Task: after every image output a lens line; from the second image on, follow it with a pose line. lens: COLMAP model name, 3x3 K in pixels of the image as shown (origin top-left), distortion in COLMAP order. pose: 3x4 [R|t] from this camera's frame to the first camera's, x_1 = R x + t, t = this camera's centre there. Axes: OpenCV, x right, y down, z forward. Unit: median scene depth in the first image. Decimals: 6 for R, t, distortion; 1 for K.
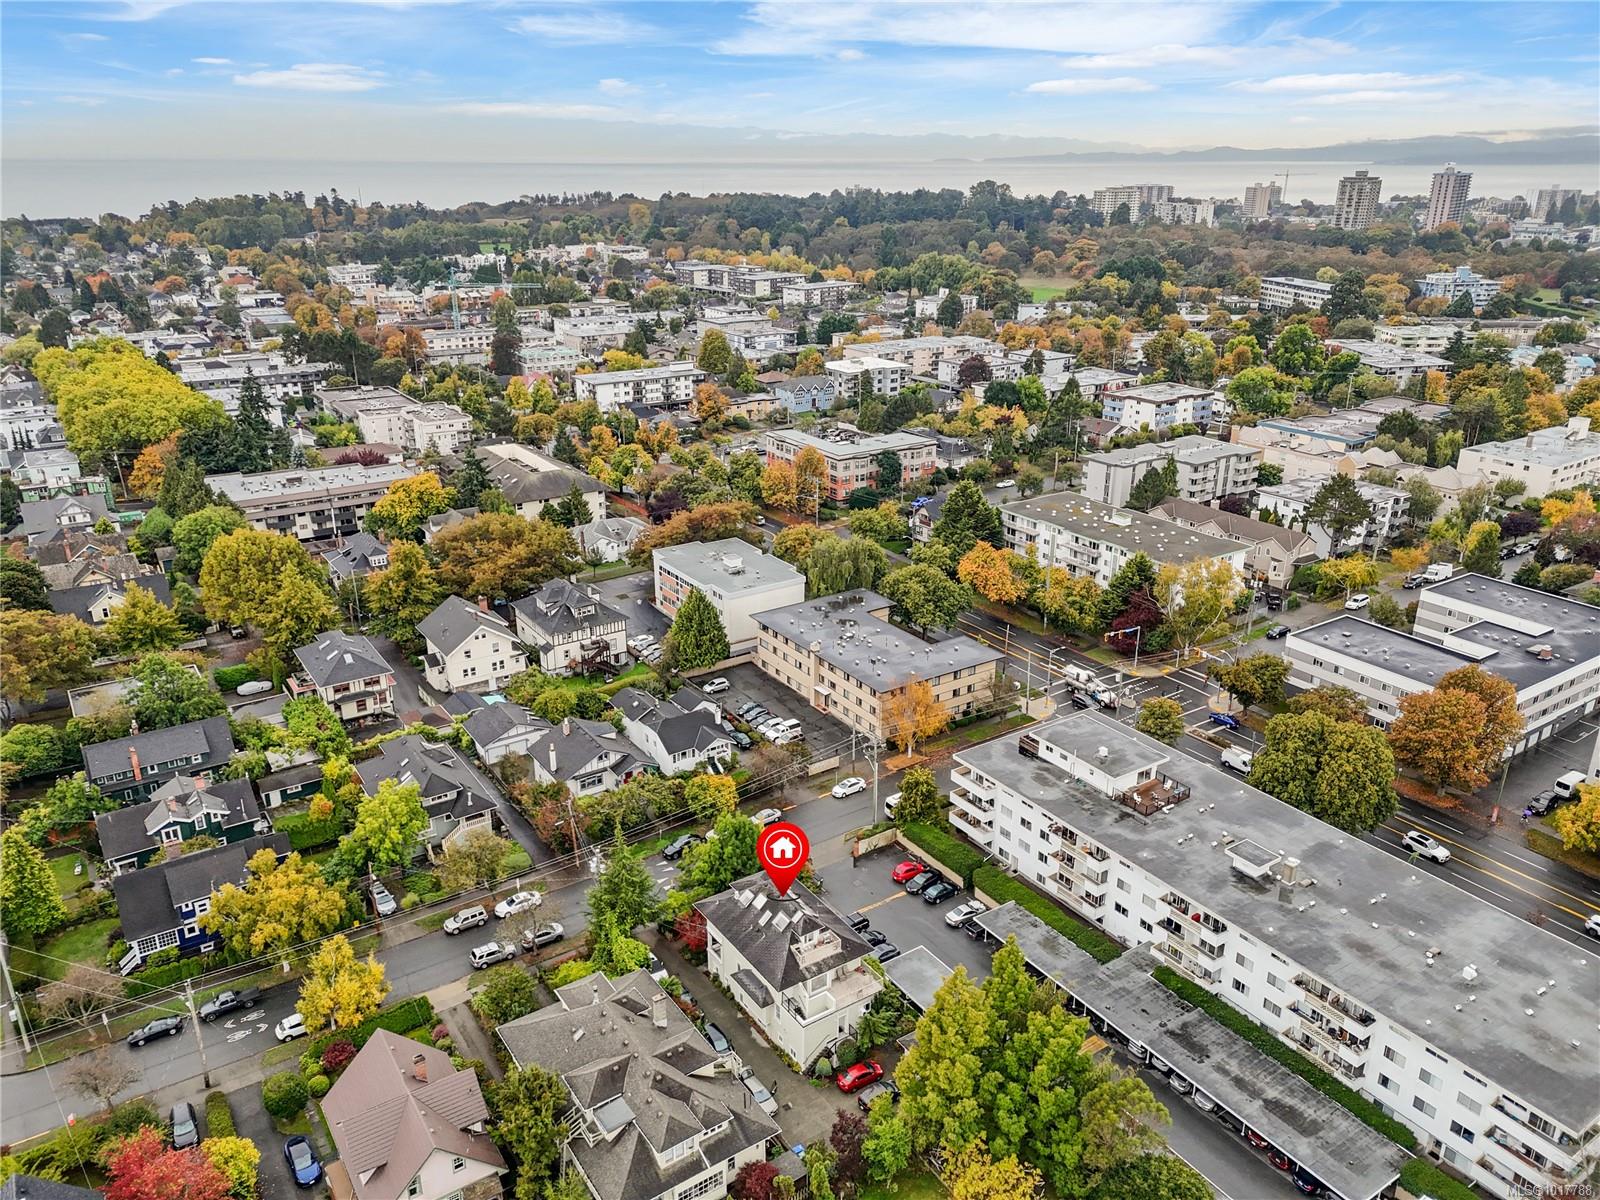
lens RADIAL K [[1136.1, 0, 800.0], [0, 1136.1, 600.0], [0, 0, 1]] dist [0.107770, -0.143828]
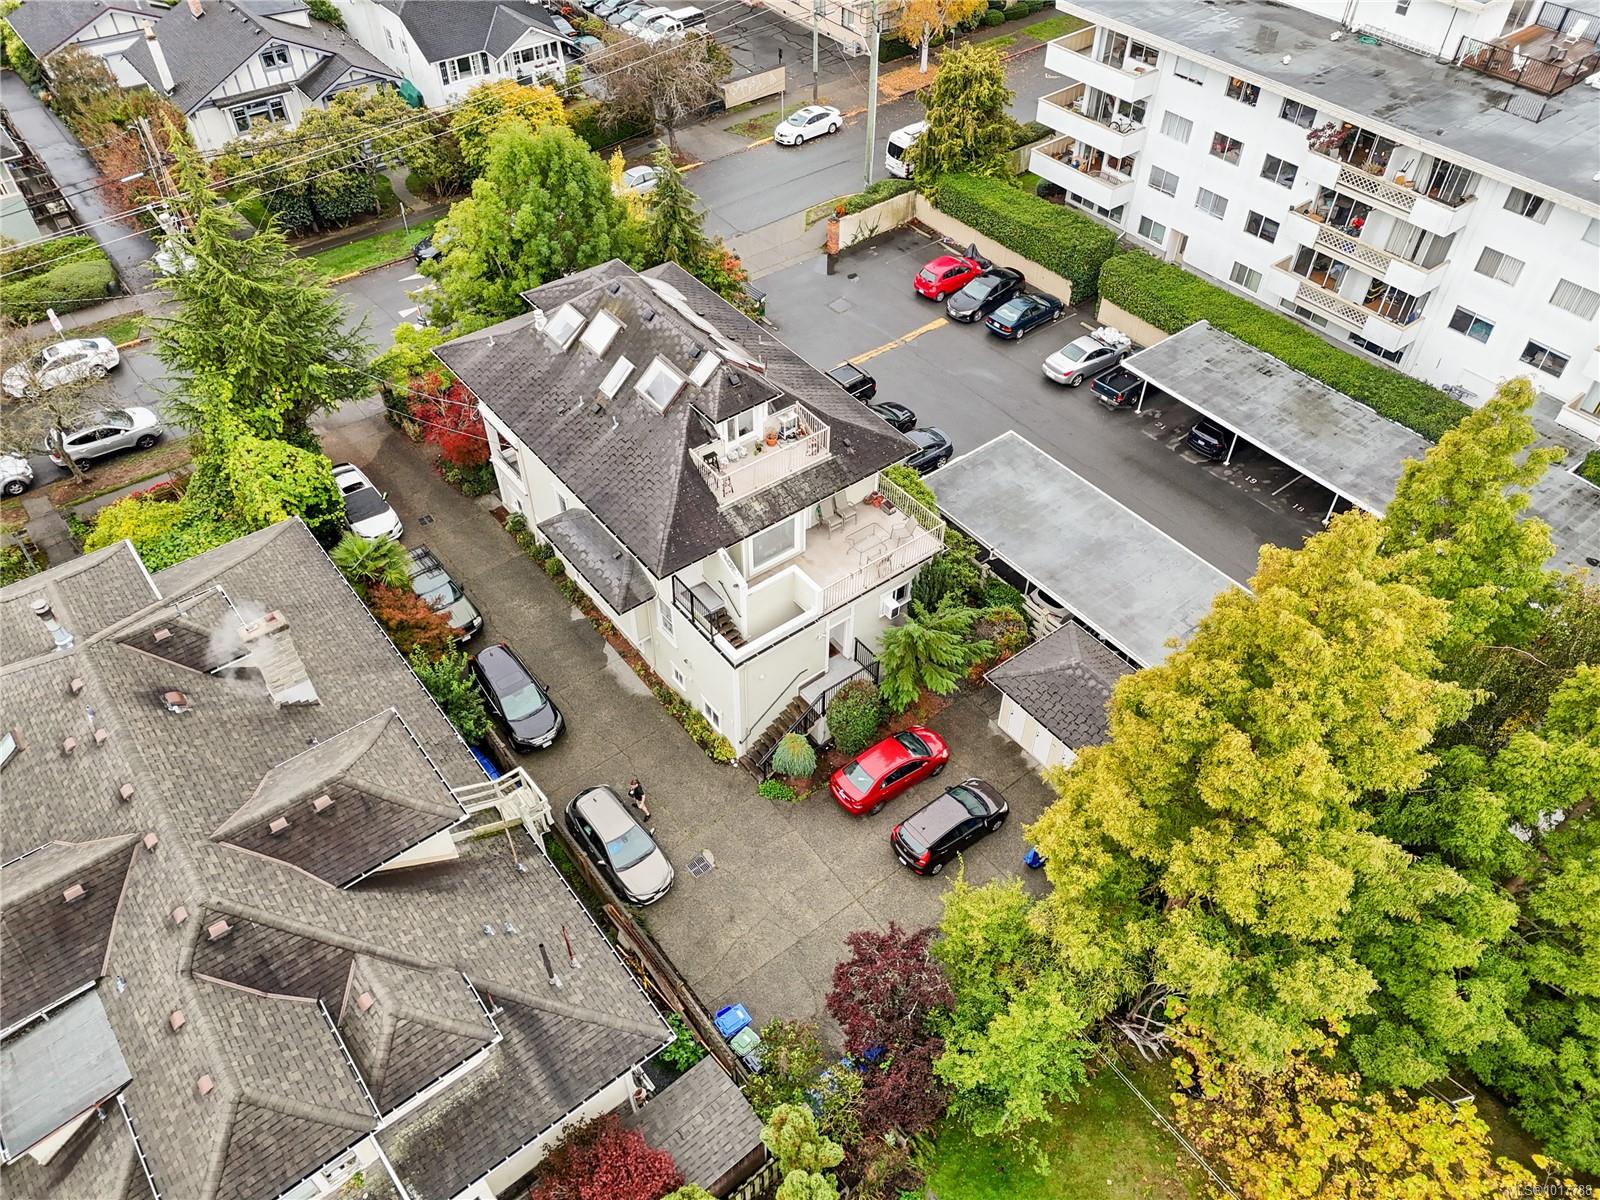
lens RADIAL K [[1136.1, 0, 800.0], [0, 1136.1, 600.0], [0, 0, 1]] dist [0.107770, -0.143828]
pose [[0.997509, -0.046712, 0.052854, 0.004578], [0.019390, 0.902026, 0.431246, 0.176427], [-0.067820, -0.429147, 0.900685, 0.605510]]
